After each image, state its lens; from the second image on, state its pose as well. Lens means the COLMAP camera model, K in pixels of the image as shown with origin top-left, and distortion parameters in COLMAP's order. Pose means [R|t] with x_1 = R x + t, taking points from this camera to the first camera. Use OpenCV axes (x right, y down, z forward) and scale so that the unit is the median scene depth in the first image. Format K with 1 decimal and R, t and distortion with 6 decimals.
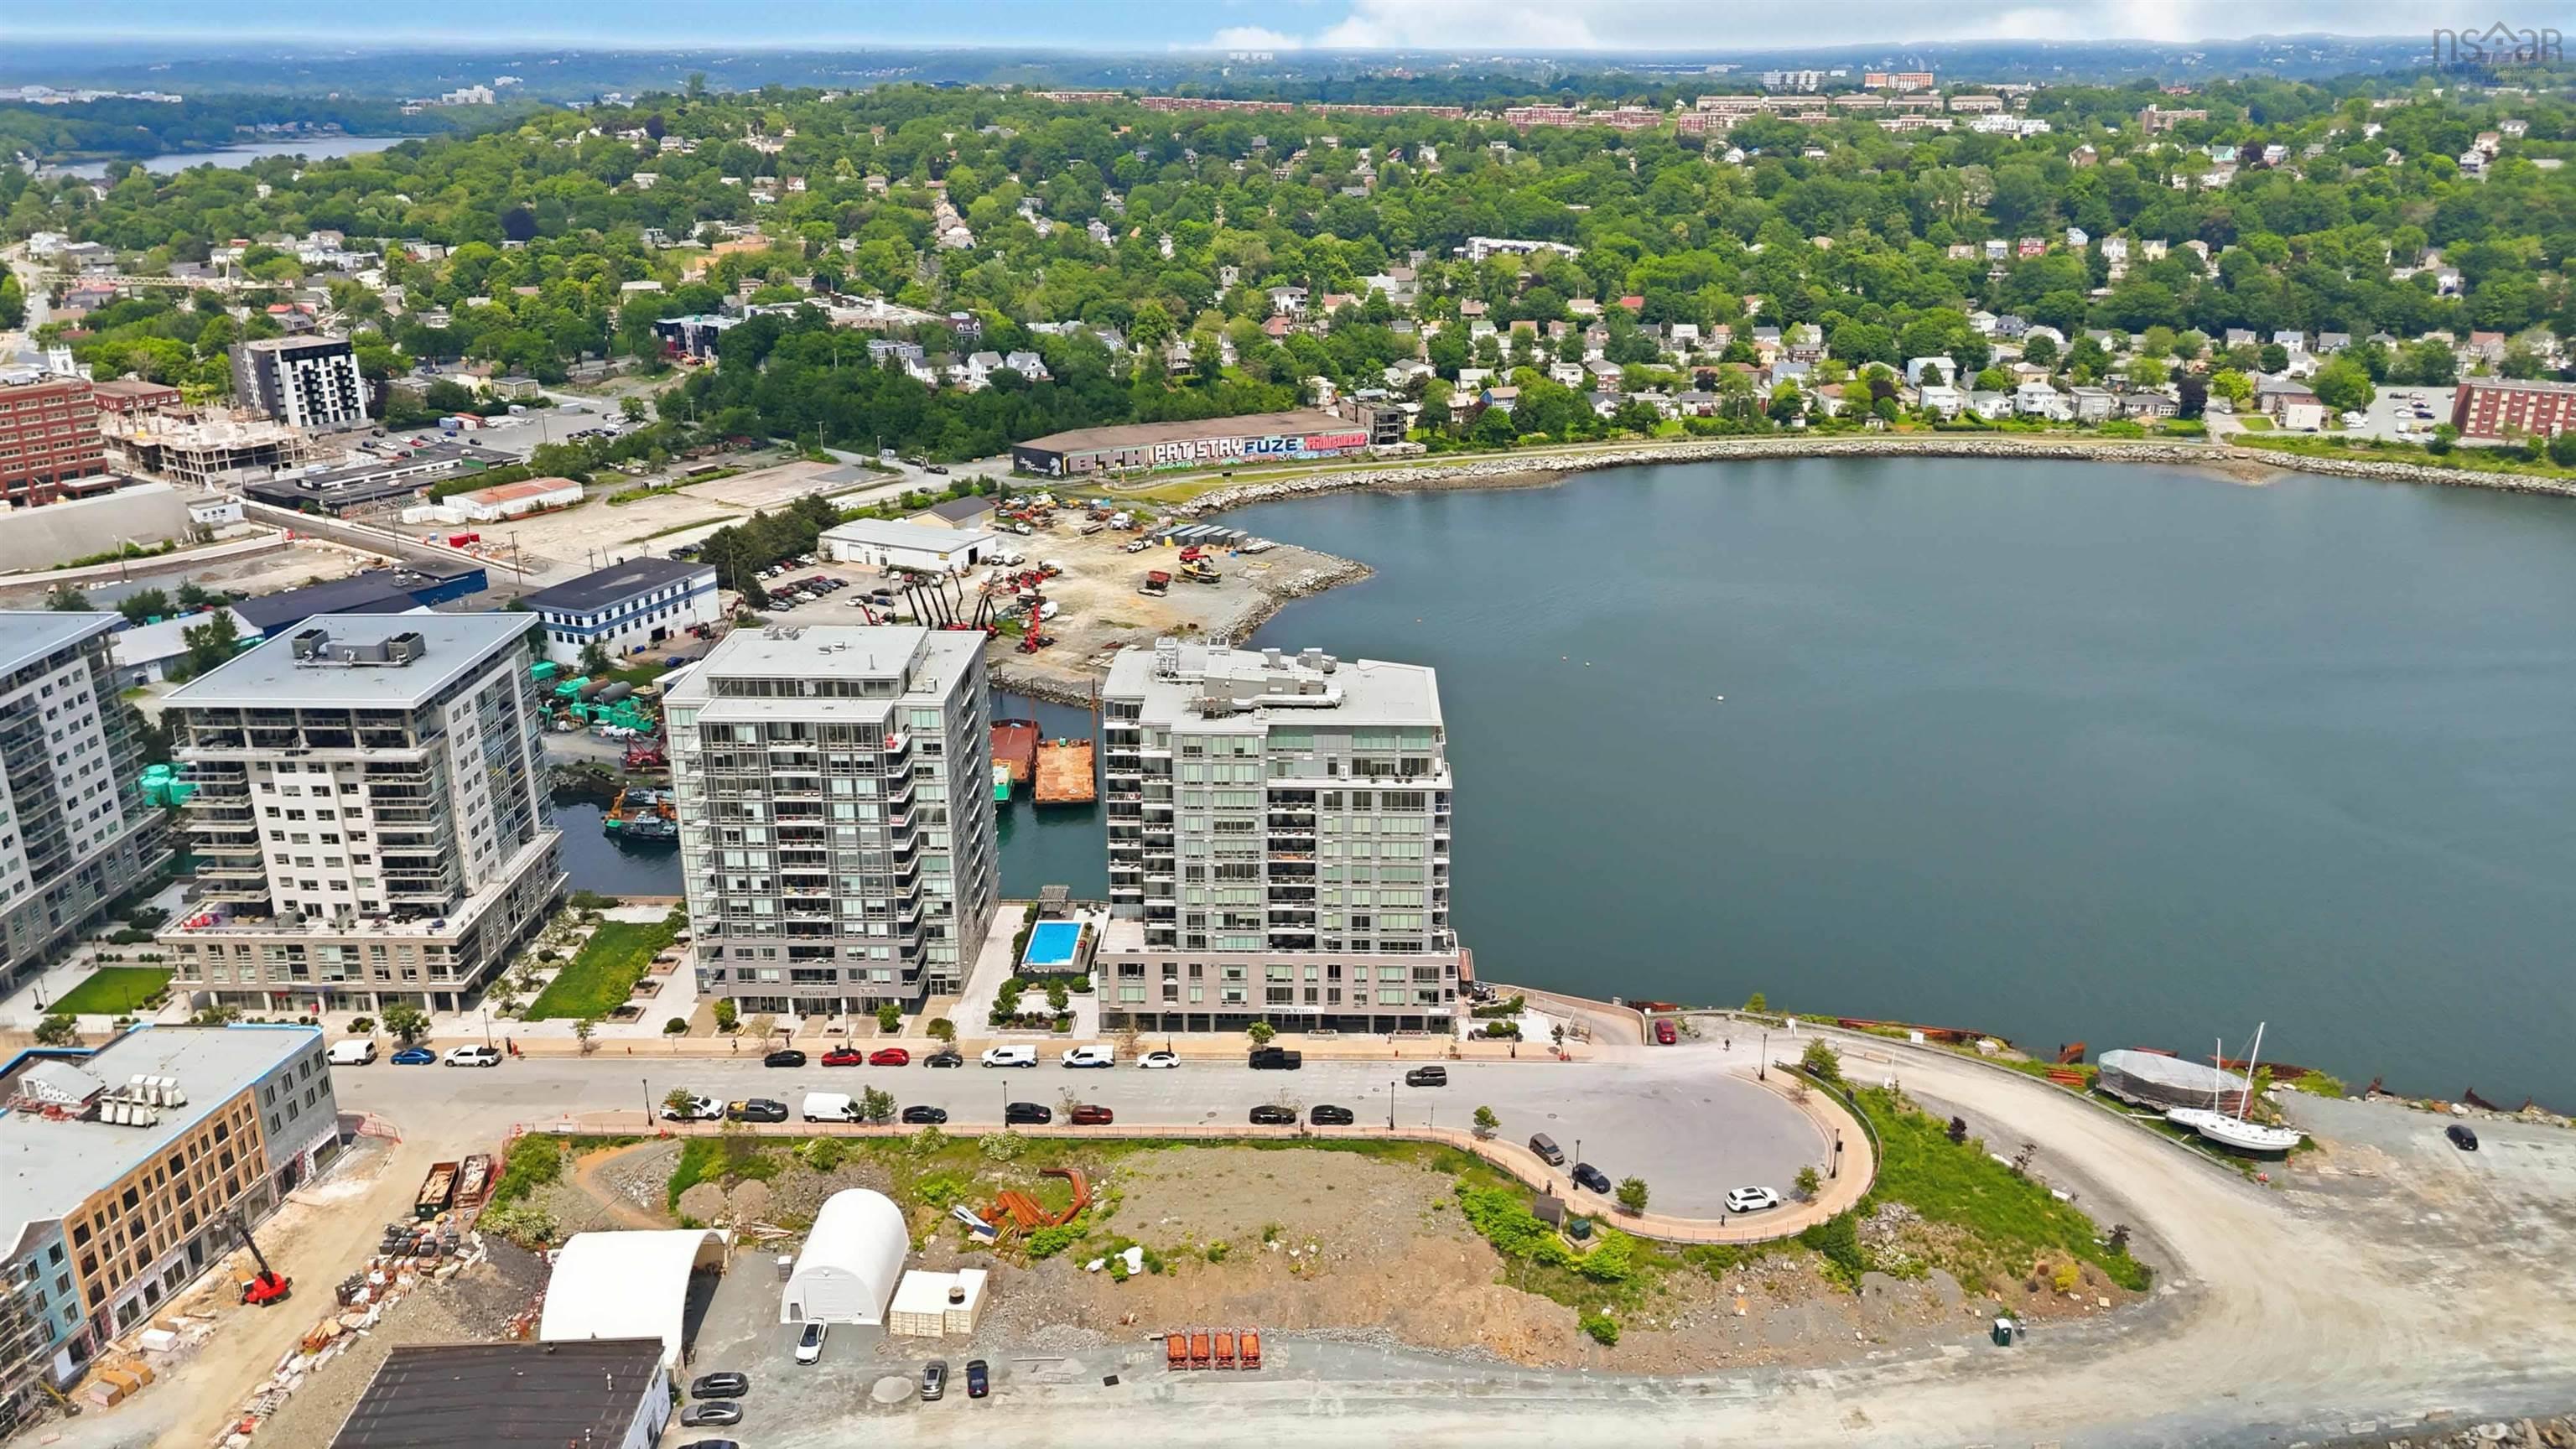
lens RADIAL K [[1892.8, 0, 1300.0], [0, 1892.8, 730.0], [0, 0, 1]] dist [0.082507, -0.085244]
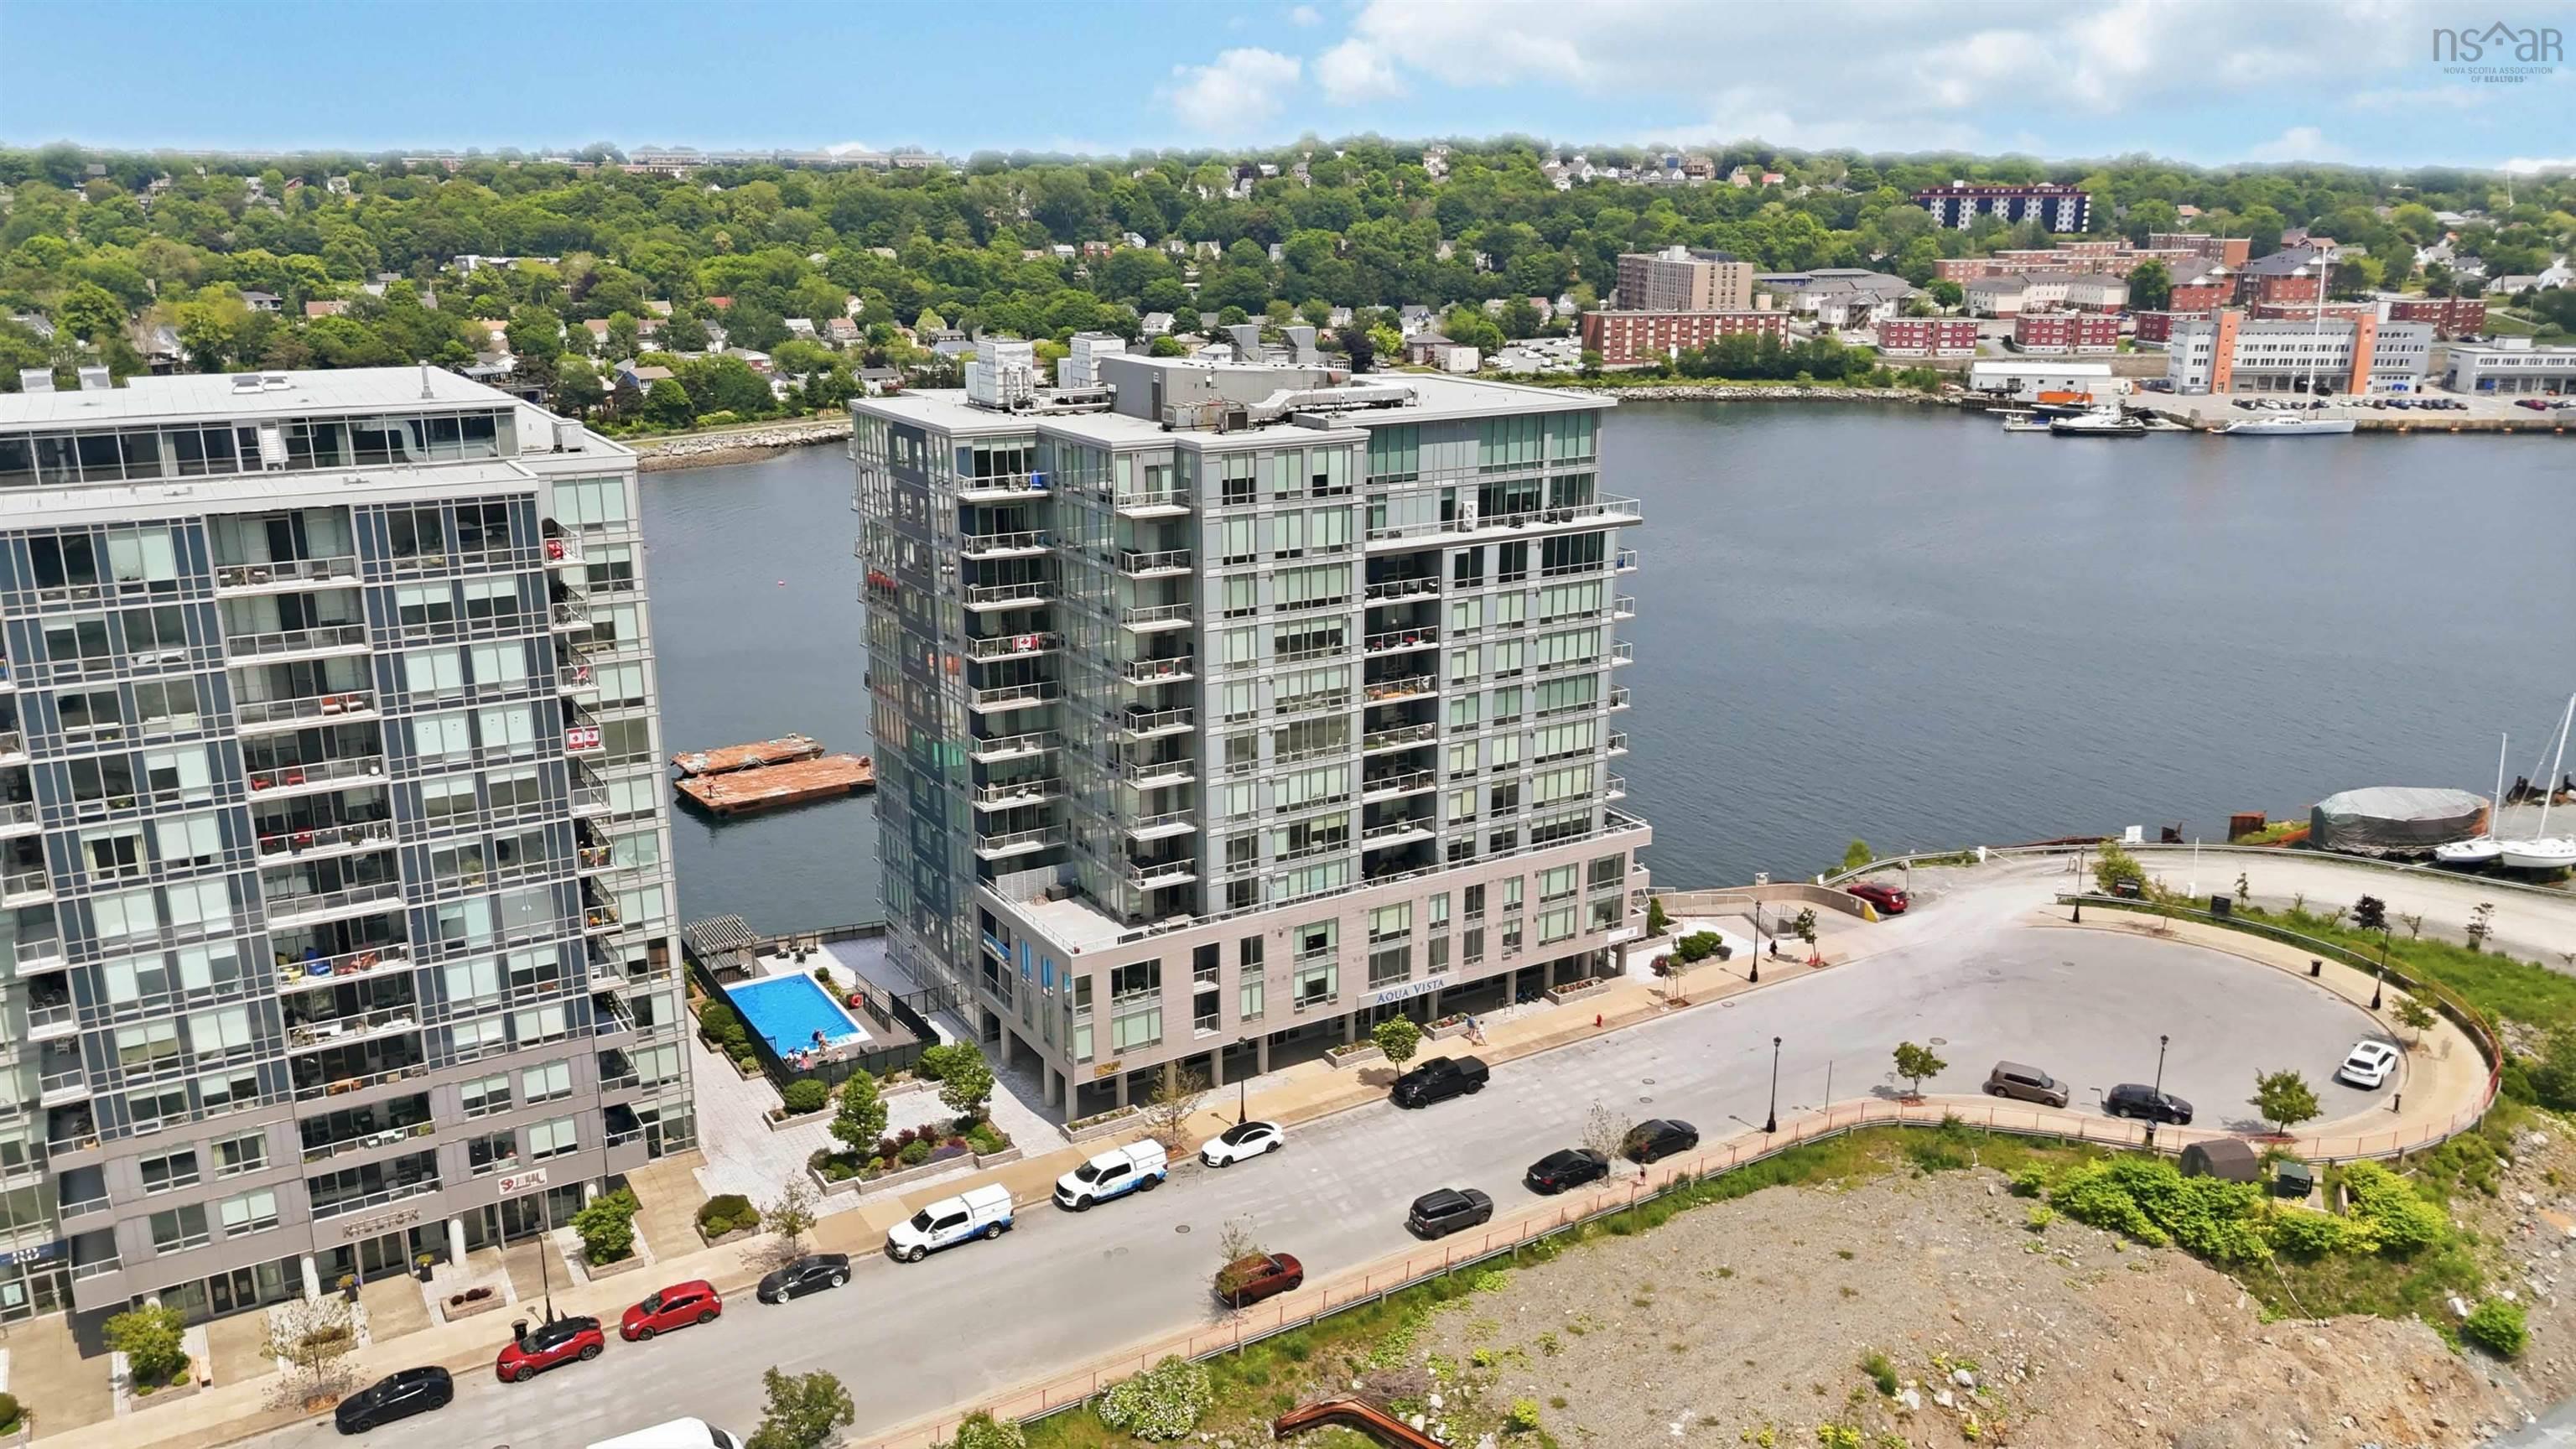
lens RADIAL K [[1892.8, 0, 1300.0], [0, 1892.8, 730.0], [0, 0, 1]] dist [0.082507, -0.085244]
pose [[0.837957, -0.146540, 0.525695, -0.293786], [0.180768, 0.983426, -0.014009, 0.077726], [-0.514929, 0.106767, 0.850558, 0.554253]]
